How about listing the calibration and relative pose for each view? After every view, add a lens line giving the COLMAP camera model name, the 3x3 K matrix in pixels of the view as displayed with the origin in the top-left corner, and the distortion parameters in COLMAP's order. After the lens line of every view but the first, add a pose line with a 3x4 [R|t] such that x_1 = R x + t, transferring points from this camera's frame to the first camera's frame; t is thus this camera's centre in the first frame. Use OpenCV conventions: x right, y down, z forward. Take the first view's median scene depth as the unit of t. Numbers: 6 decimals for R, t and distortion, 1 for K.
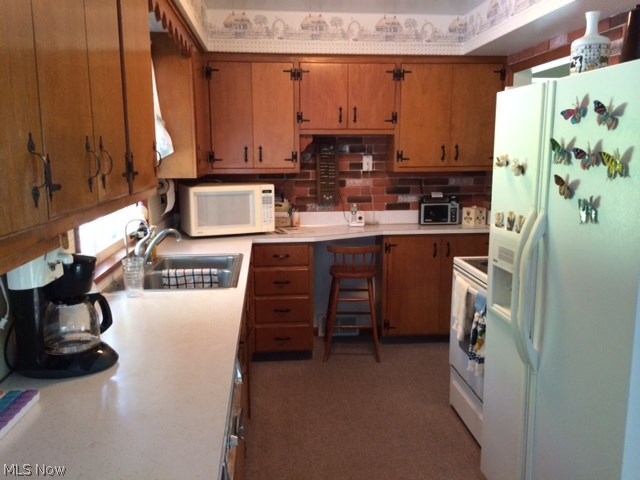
lens RADIAL K [[554.0, 0, 316.0], [0, 554.0, 242.7], [0, 0, 1]] dist [0.038338, 0.002168]
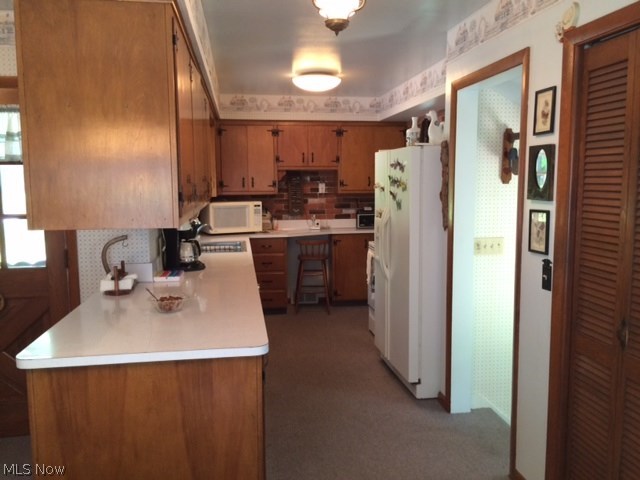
lens RADIAL K [[554.0, 0, 324.2], [0, 554.0, 239.7], [0, 0, 1]] dist [0.038338, 0.002168]
pose [[0.998097, -0.008583, 0.061069, 0.004684], [0.011961, 0.998405, -0.055169, 0.091755], [-0.060498, 0.055794, 0.996608, -0.569076]]
